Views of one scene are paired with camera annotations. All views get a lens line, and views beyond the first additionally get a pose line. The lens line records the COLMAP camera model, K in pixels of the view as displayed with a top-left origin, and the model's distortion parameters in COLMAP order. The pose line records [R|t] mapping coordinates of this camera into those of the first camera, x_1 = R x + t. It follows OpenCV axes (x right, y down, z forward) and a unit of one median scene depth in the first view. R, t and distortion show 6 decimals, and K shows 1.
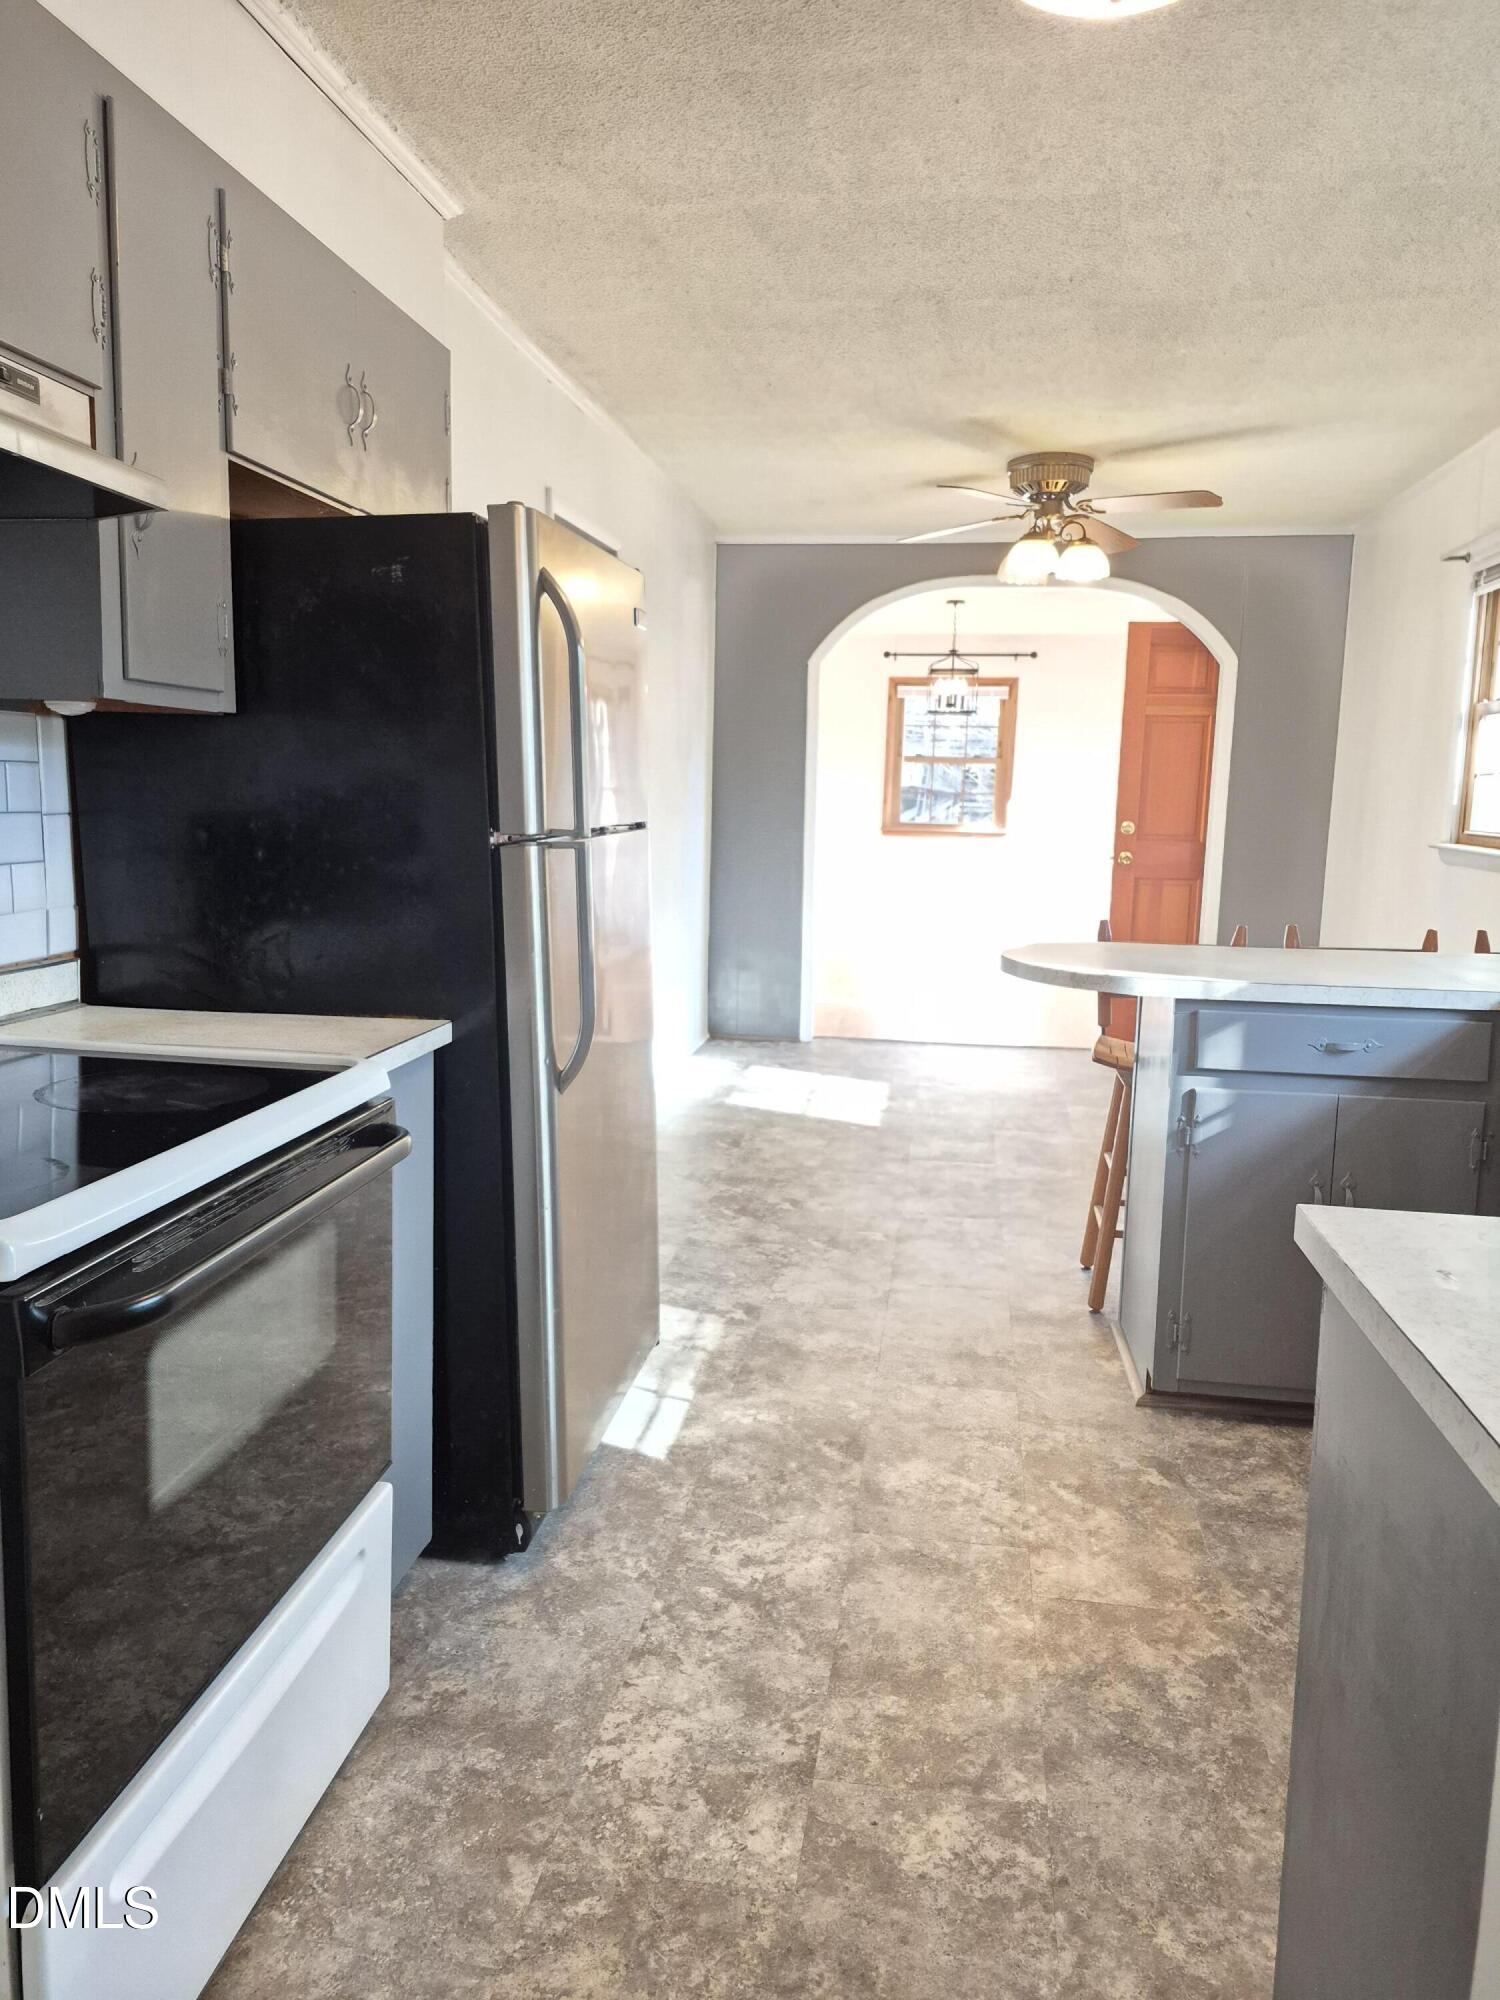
lens RADIAL K [[1395.4, 0, 750.0], [0, 1395.4, 1000.0], [0, 0, 1]] dist [0.102110, -0.103788]
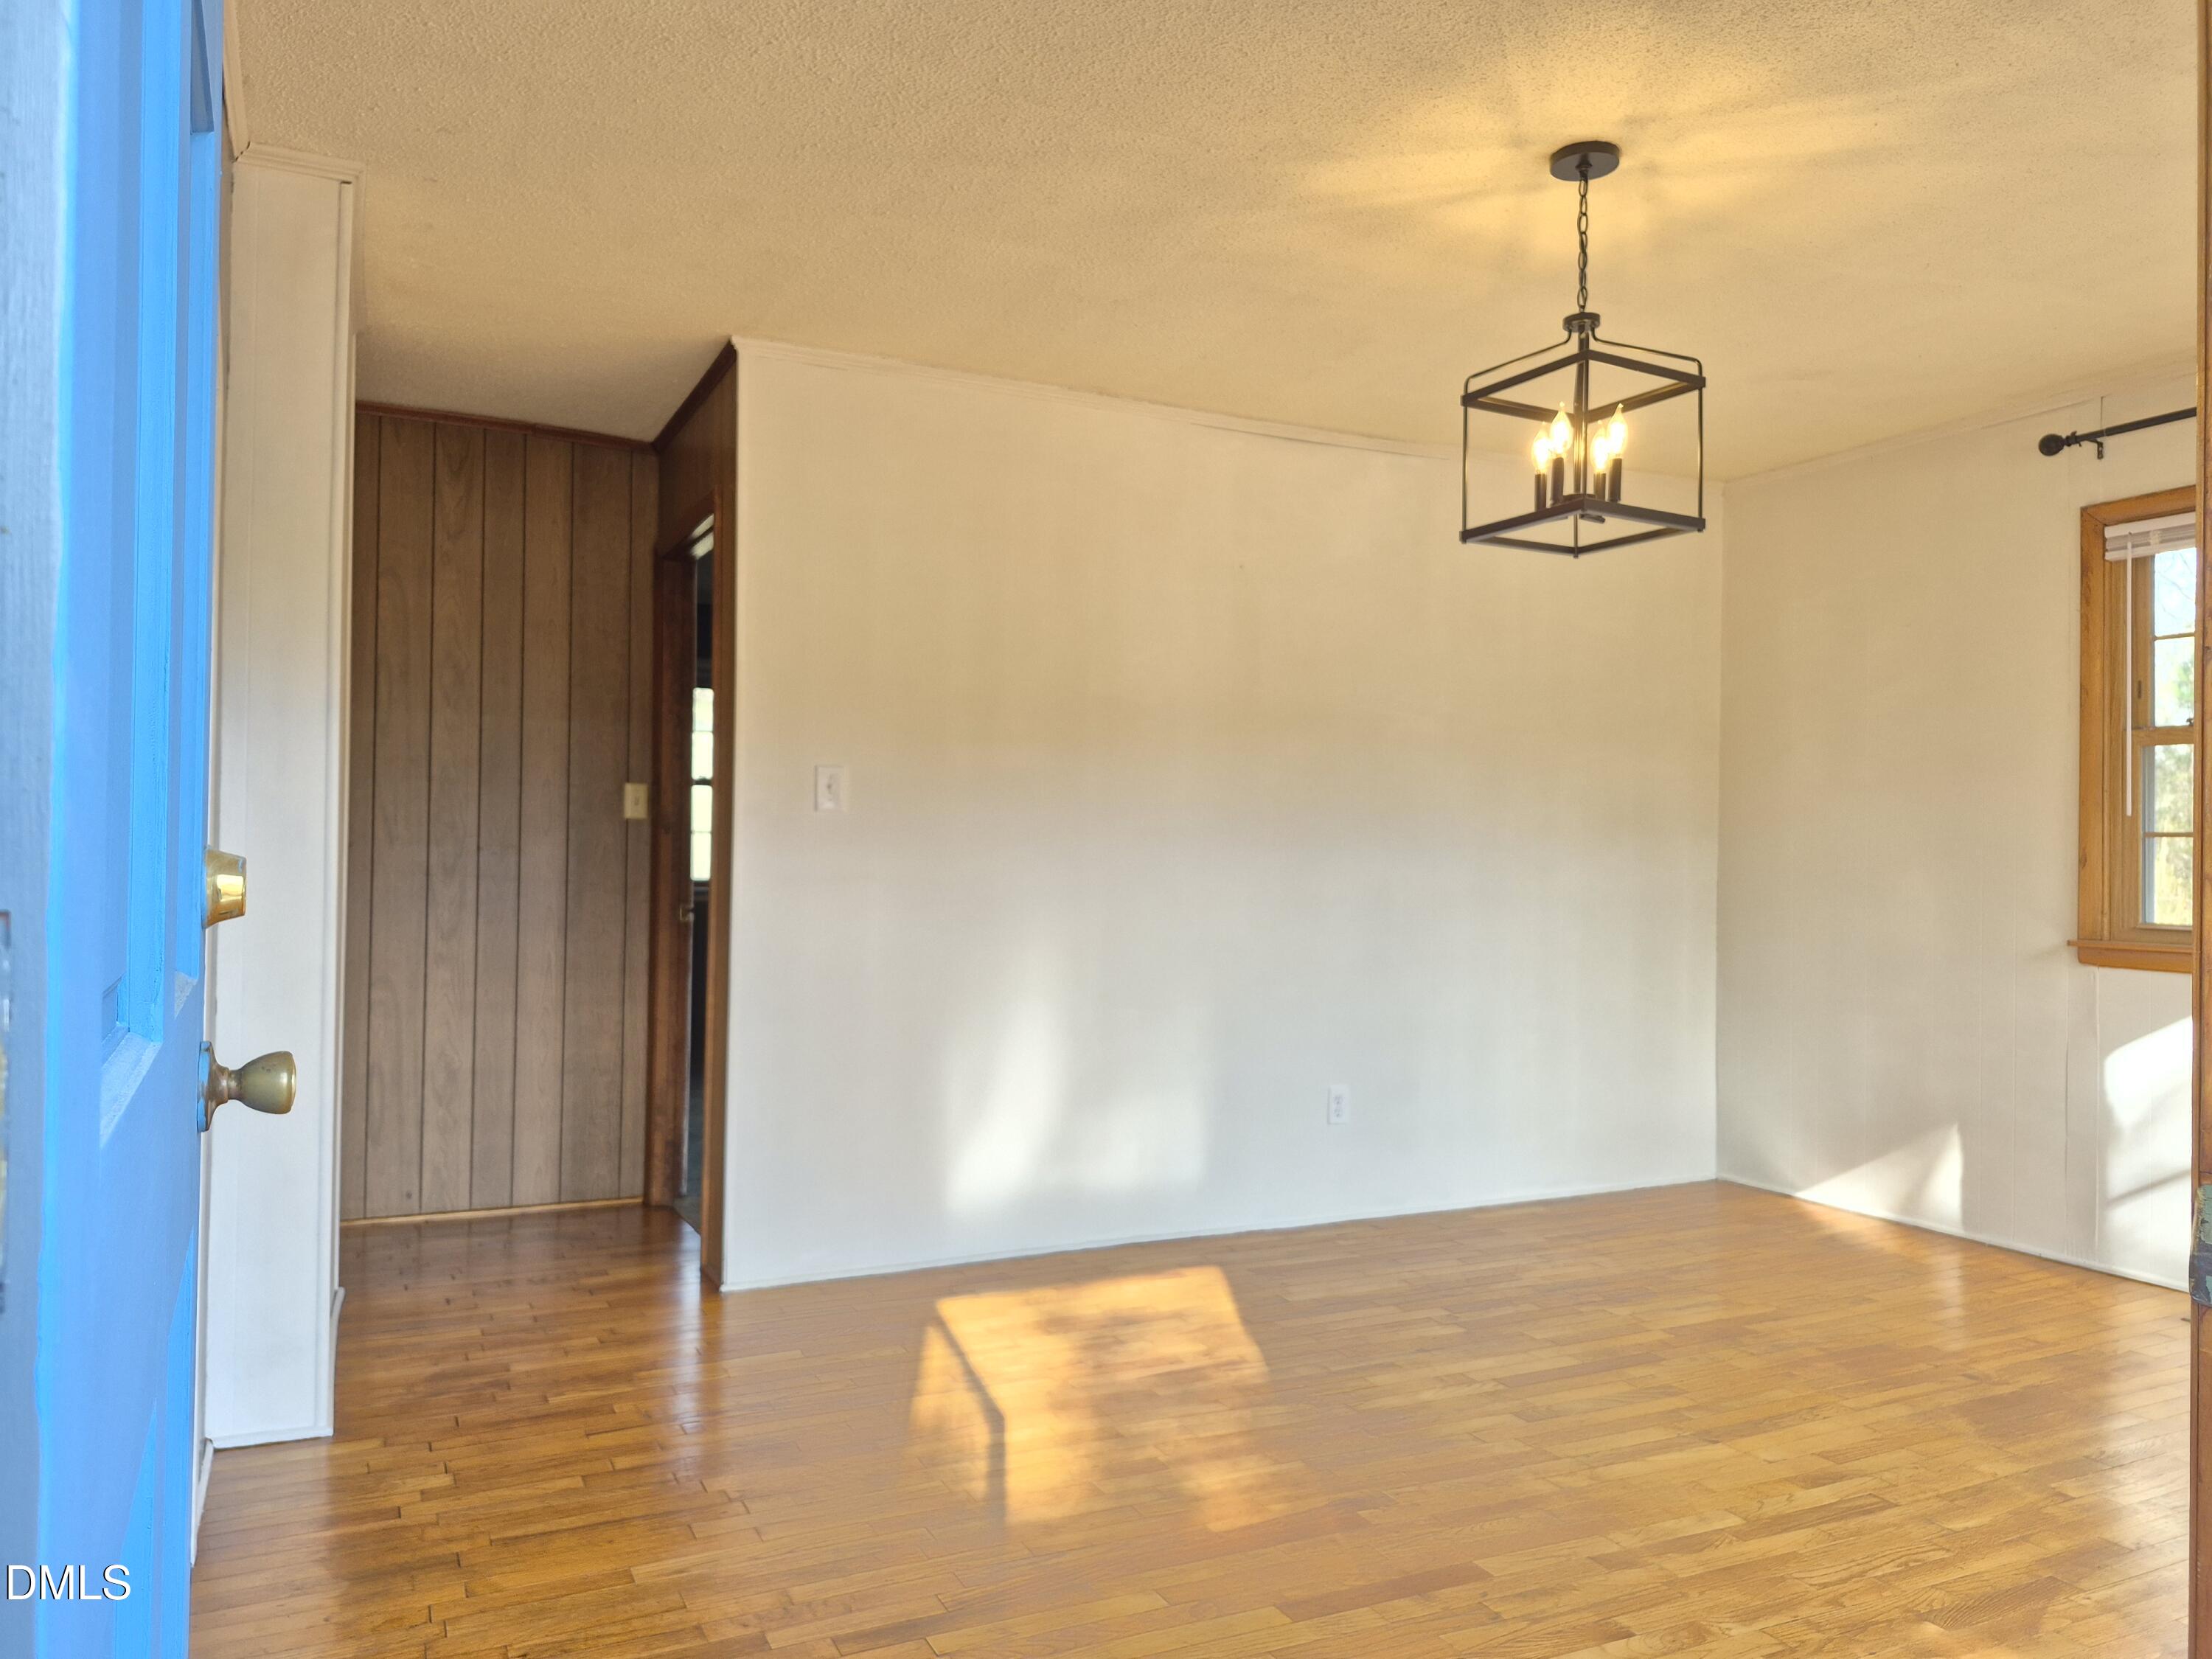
lens RADIAL K [[1543.3, 0, 1093.9], [0, 1543.3, 839.8], [0, 0, 1]] dist [0.102110, -0.103788]
pose [[0.558306, -0.022001, -0.829344, 0.282940], [-0.130974, 0.984775, -0.114295, -0.073602], [0.819232, 0.172434, 0.546924, 0.602716]]
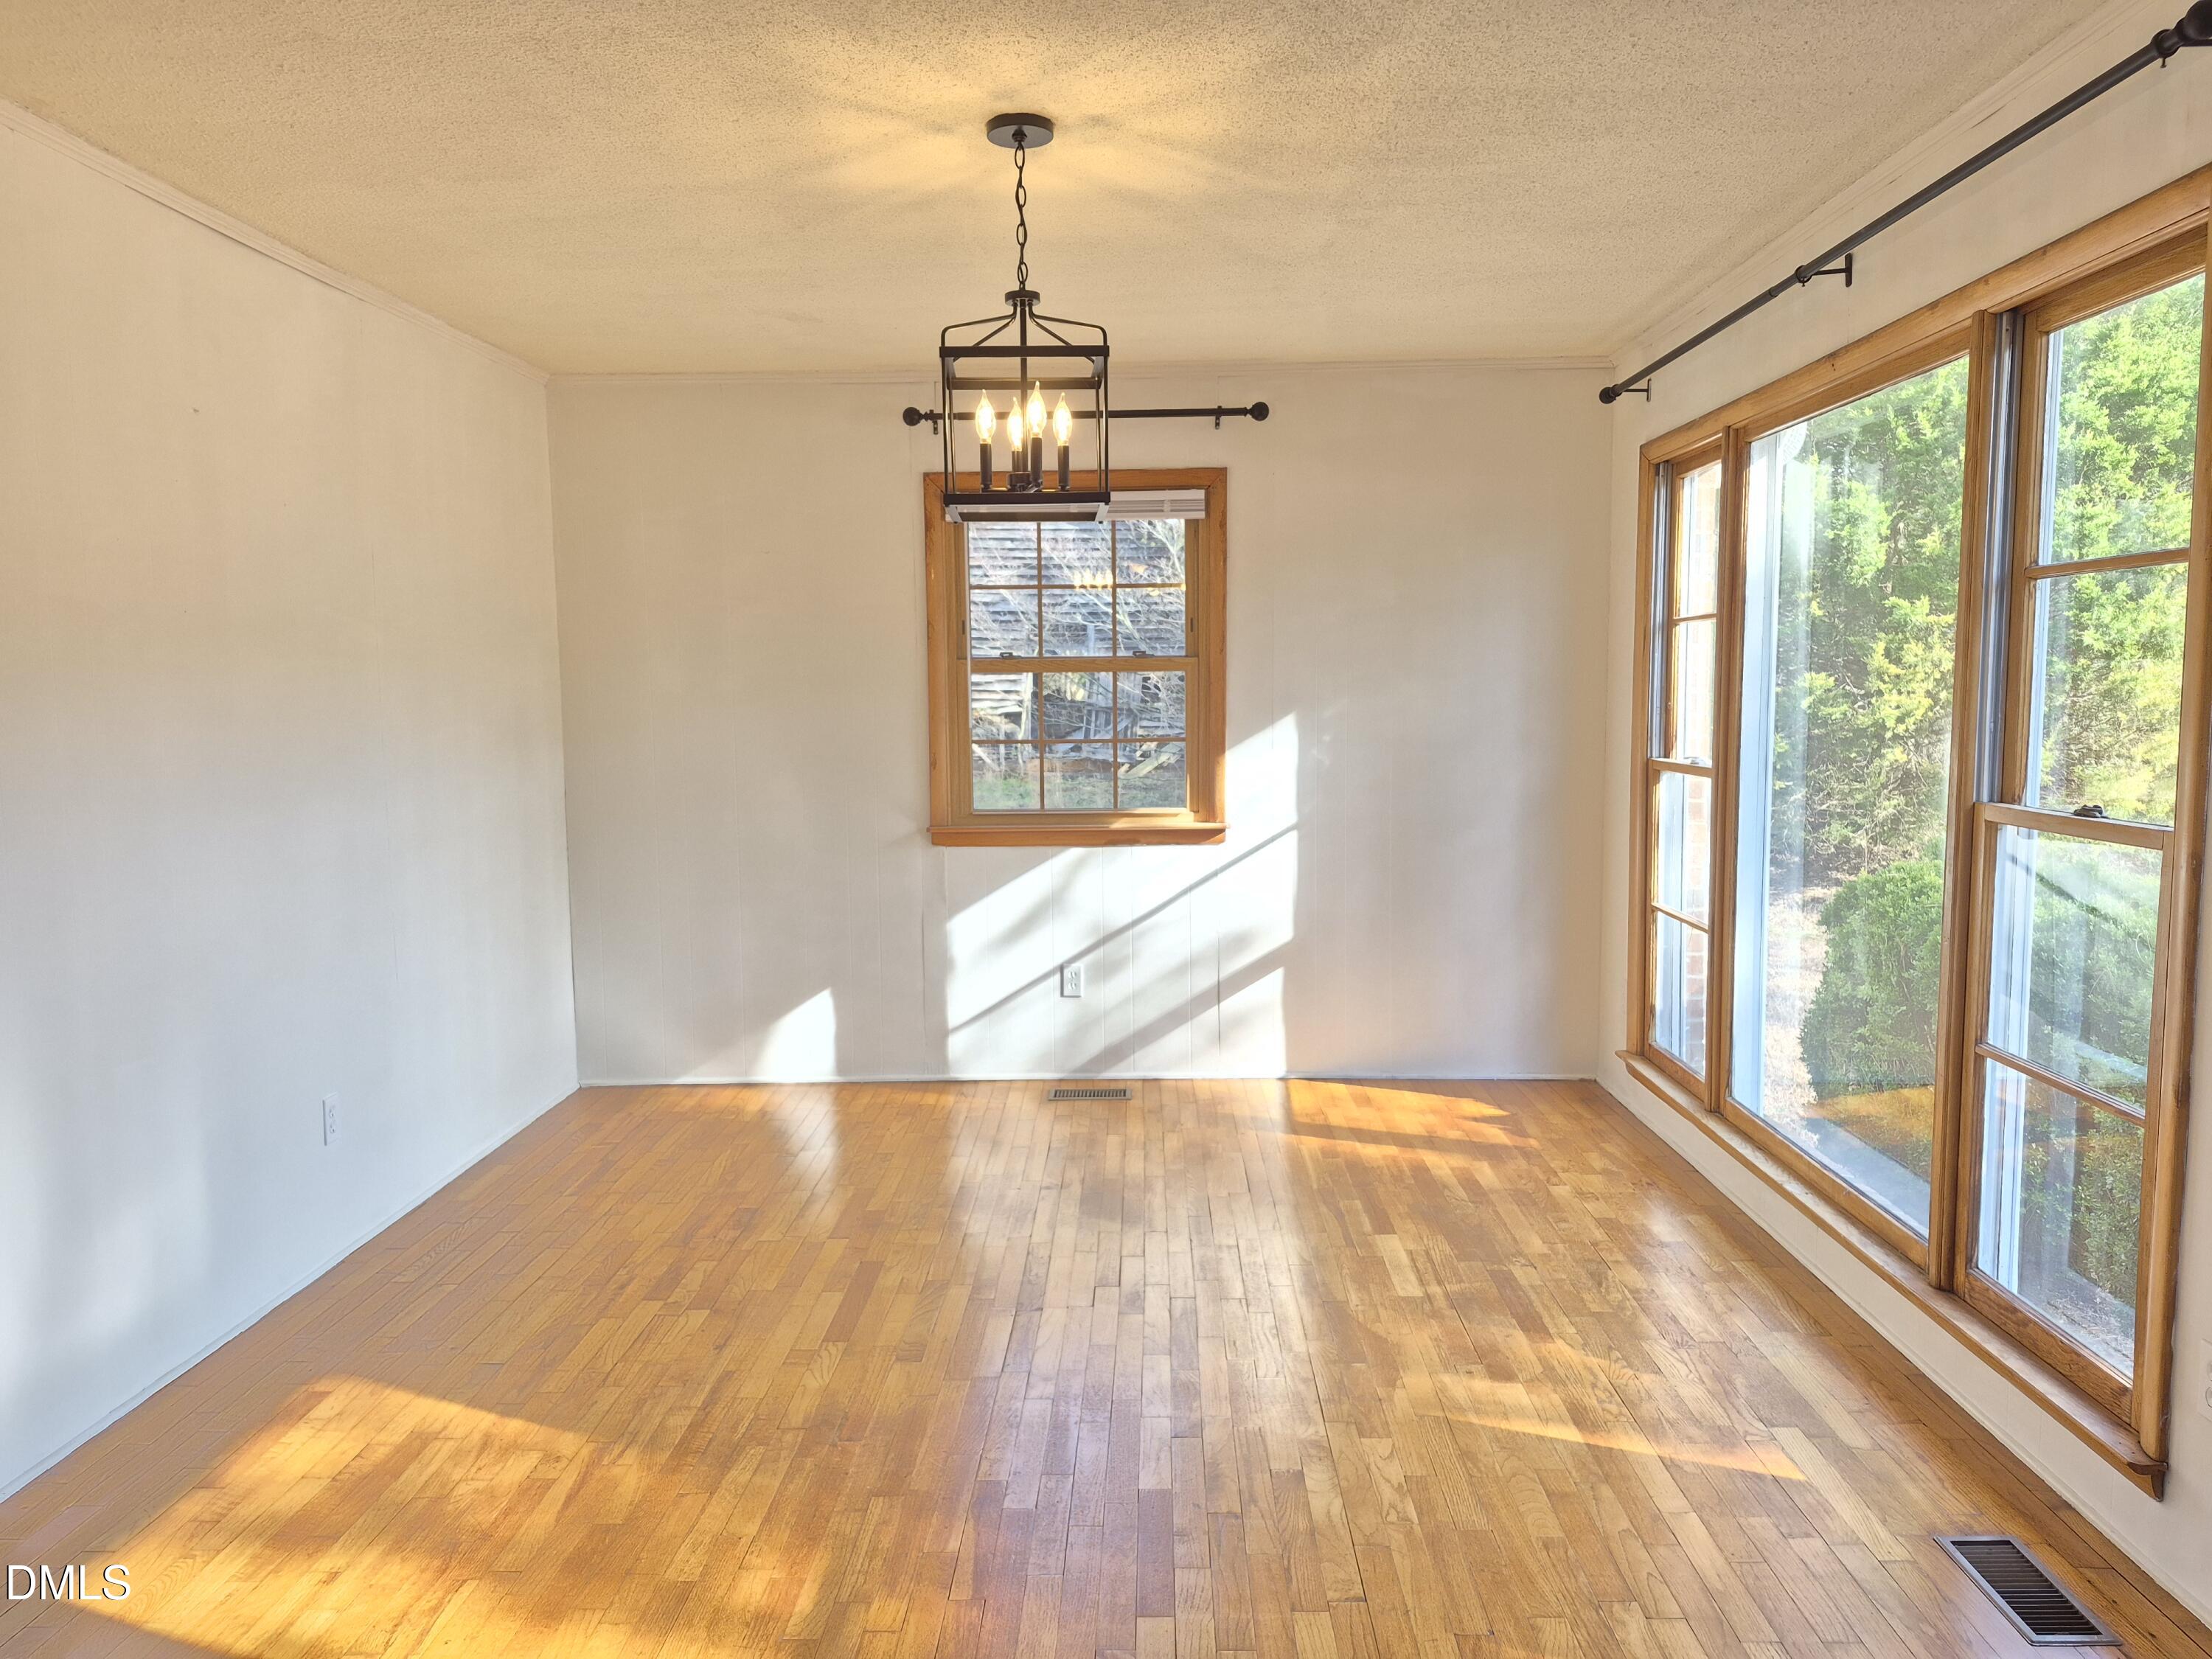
lens RADIAL K [[1543.3, 0, 1093.9], [0, 1543.3, 839.8], [0, 0, 1]] dist [0.102110, -0.103788]
pose [[0.992966, -0.045427, 0.109335, 0.093929], [0.051733, 0.997115, -0.055544, -0.092377], [-0.106496, 0.060809, 0.992452, 0.540555]]
